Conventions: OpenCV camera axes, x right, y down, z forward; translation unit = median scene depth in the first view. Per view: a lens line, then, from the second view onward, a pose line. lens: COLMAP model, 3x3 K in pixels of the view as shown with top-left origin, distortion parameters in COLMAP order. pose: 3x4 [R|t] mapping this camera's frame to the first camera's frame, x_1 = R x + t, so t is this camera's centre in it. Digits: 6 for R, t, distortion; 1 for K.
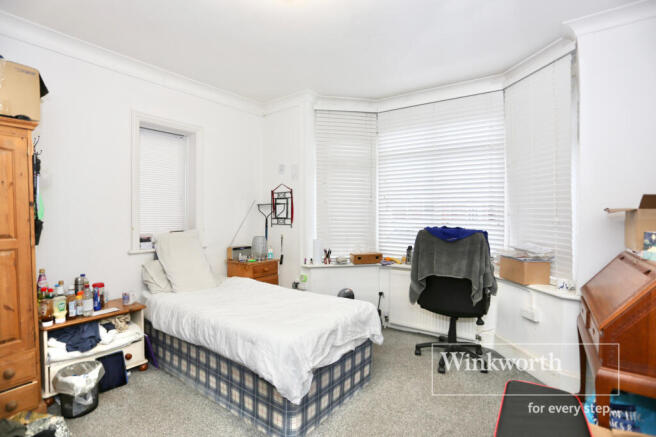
lens RADIAL K [[314.1, 0, 325.1], [0, 314.1, 217.8], [0, 0, 1]] dist [-0.005644, 0.000100]
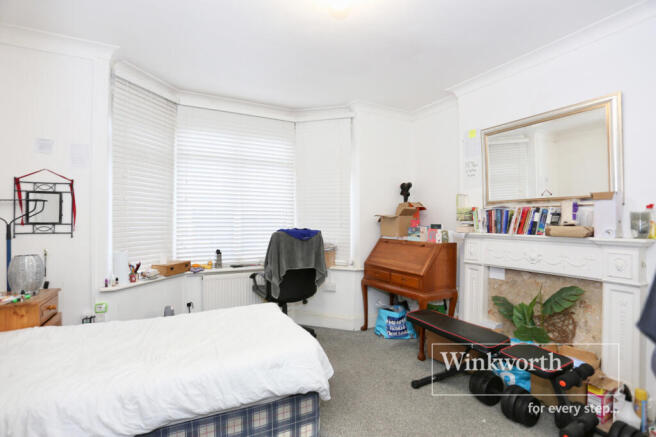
lens RADIAL K [[314.1, 0, 324.1], [0, 314.1, 217.8], [0, 0, 1]] dist [-0.005644, 0.000100]
pose [[0.488495, 0.002830, 0.872562, -0.429761], [0.003676, 0.999979, -0.005301, -0.005130], [-0.872559, 0.005797, 0.488475, 0.210472]]
